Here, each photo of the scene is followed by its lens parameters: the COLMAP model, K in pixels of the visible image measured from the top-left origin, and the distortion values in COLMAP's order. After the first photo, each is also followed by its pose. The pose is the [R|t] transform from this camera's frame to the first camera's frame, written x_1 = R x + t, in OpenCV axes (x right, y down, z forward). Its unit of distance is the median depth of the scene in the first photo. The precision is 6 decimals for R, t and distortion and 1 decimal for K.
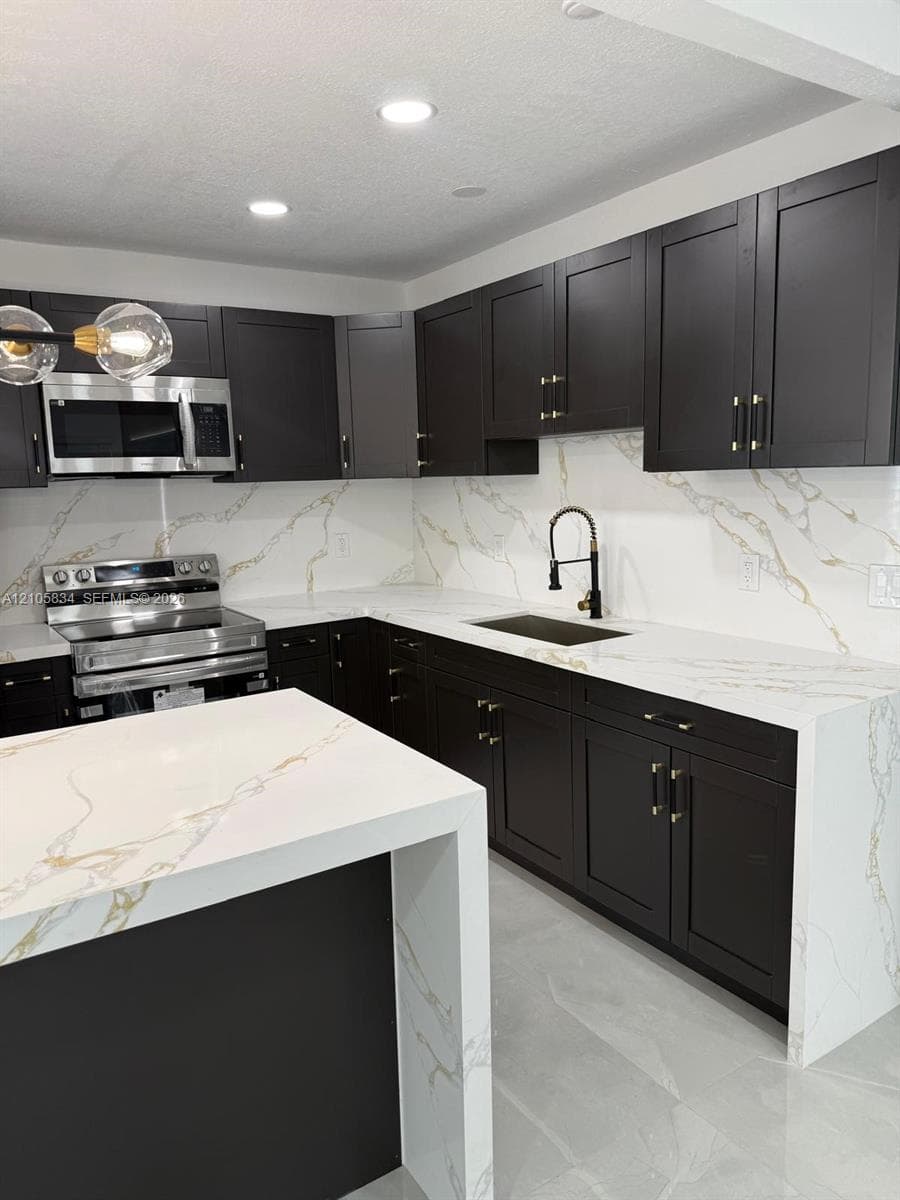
lens RADIAL K [[839.0, 0, 442.7], [0, 839.0, 611.0], [0, 0, 1]] dist [0.177092, -0.334439]
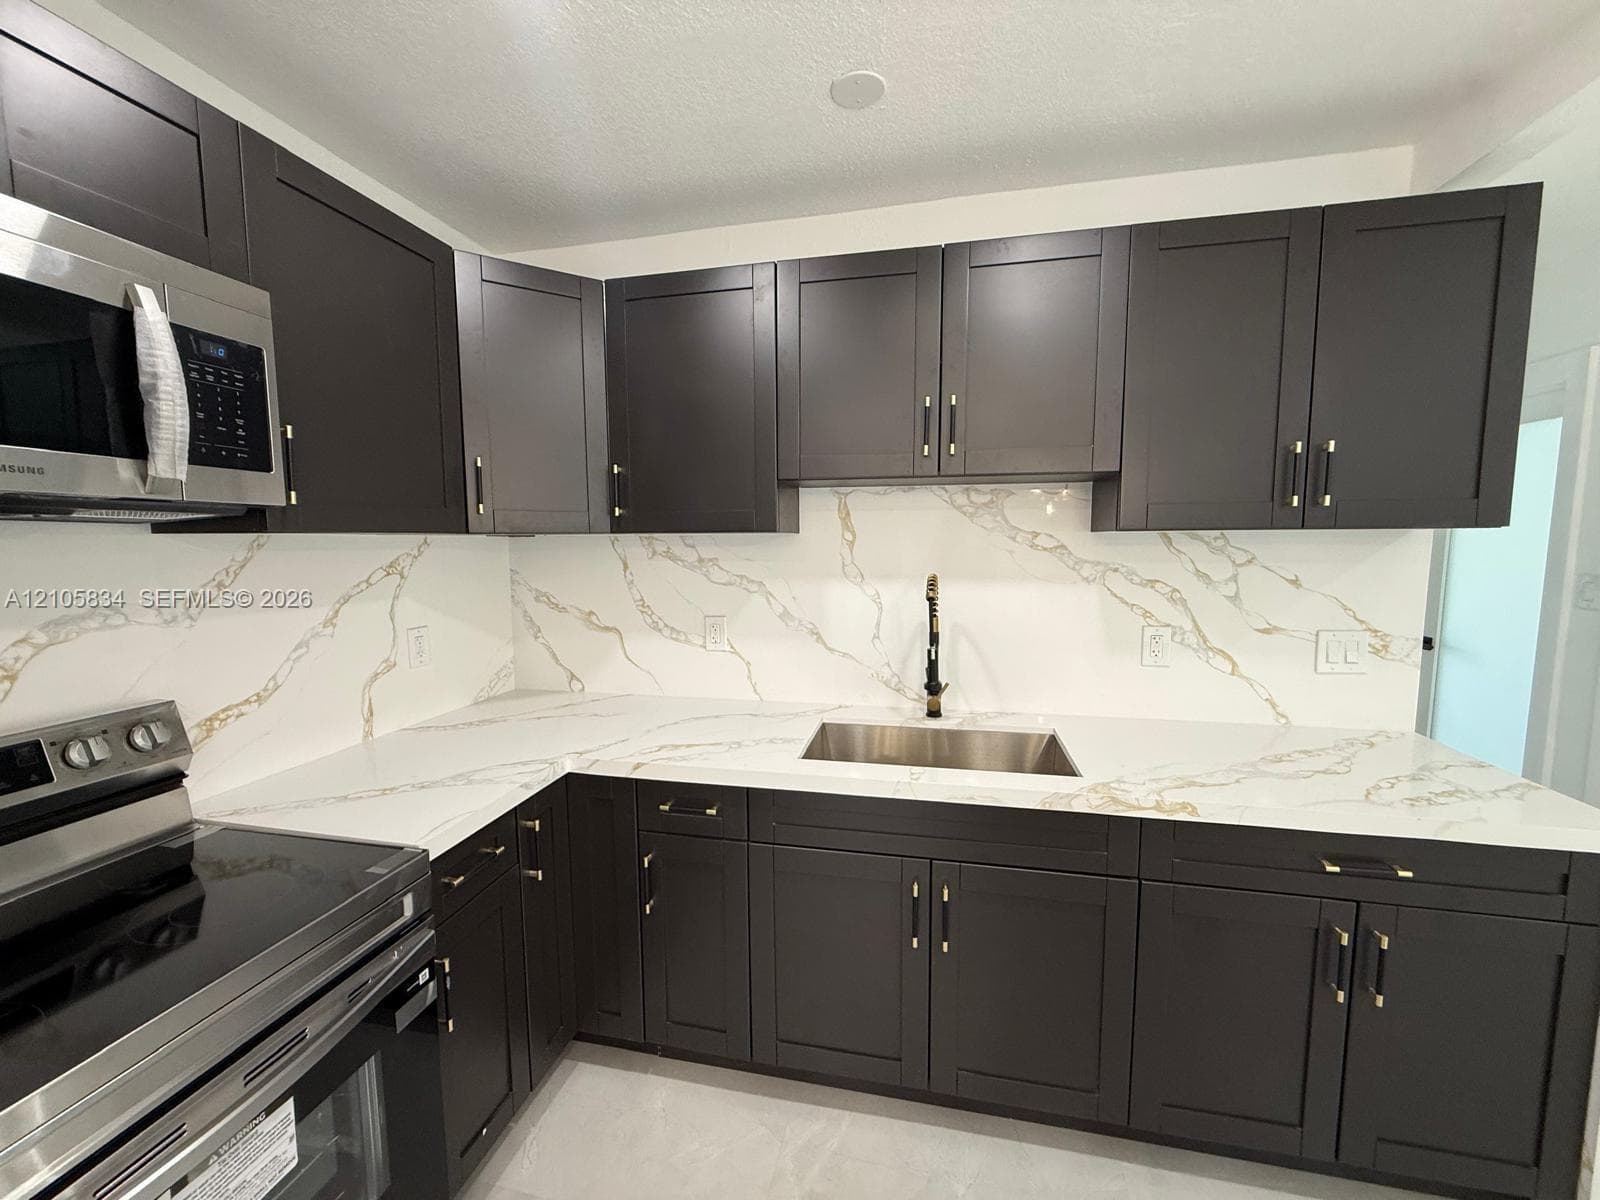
lens RADIAL K [[639.1, 0, 795.5], [0, 639.1, 599.1], [0, 0, 1]] dist [0.000412, 0.000853]
pose [[0.711379, -0.041414, 0.701587, -0.319906], [0.099378, 0.994160, -0.042081, -0.087442], [-0.695747, 0.099658, 0.711340, 0.659621]]
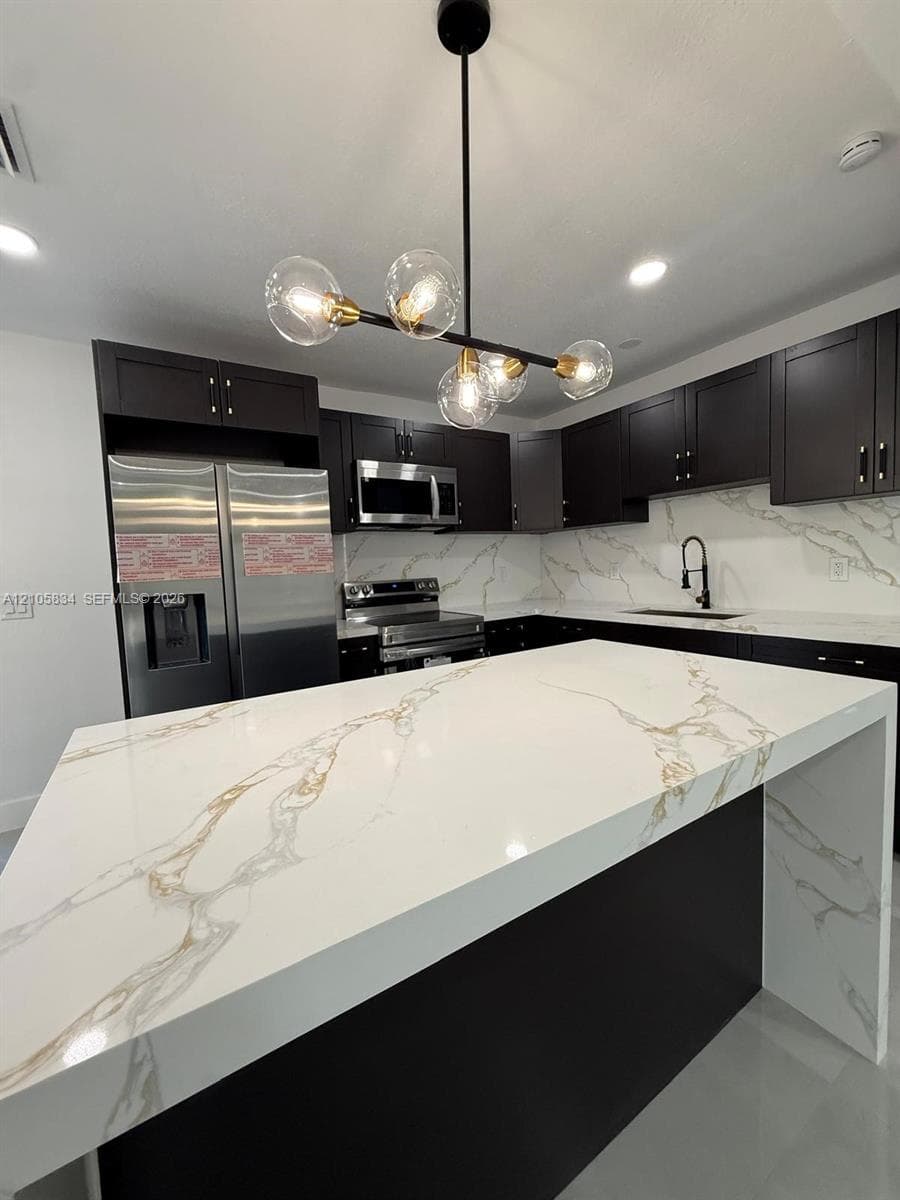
lens RADIAL K [[479.3, 0, 448.7], [0, 479.3, 598.0], [0, 0, 1]] dist [0.000412, 0.000853]
pose [[0.999890, -0.013893, -0.005098, -0.286834], [0.013379, 0.995867, -0.089836, 0.062666], [0.006325, 0.089758, 0.995944, 0.118389]]
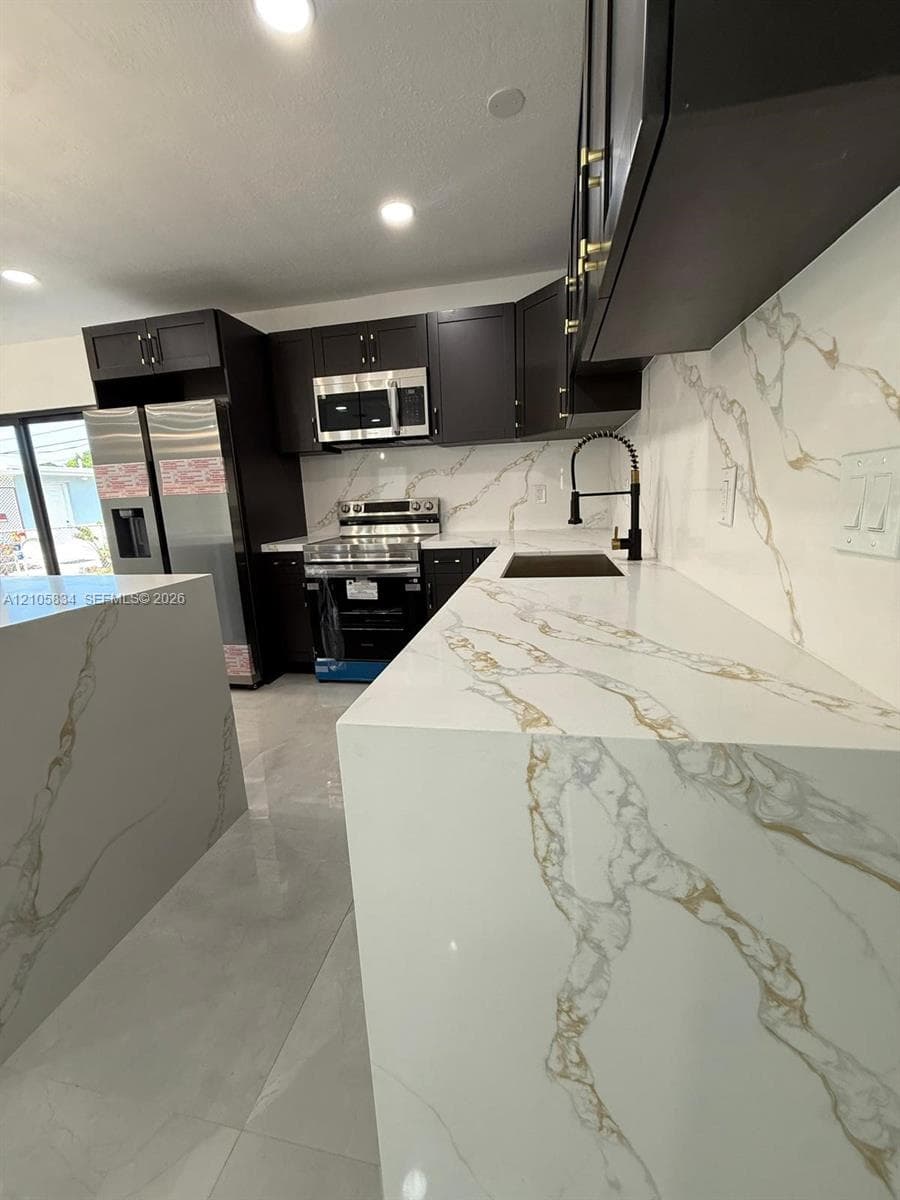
lens RADIAL K [[473.5, 0, 450.0], [0, 473.5, 600.0], [0, 0, 1]] dist [0.000034, 0.000093]
pose [[0.717984, 0.149846, -0.679739, 0.391316], [-0.089914, 0.988337, 0.122903, 0.006130], [0.690228, -0.027125, 0.723084, 0.500052]]
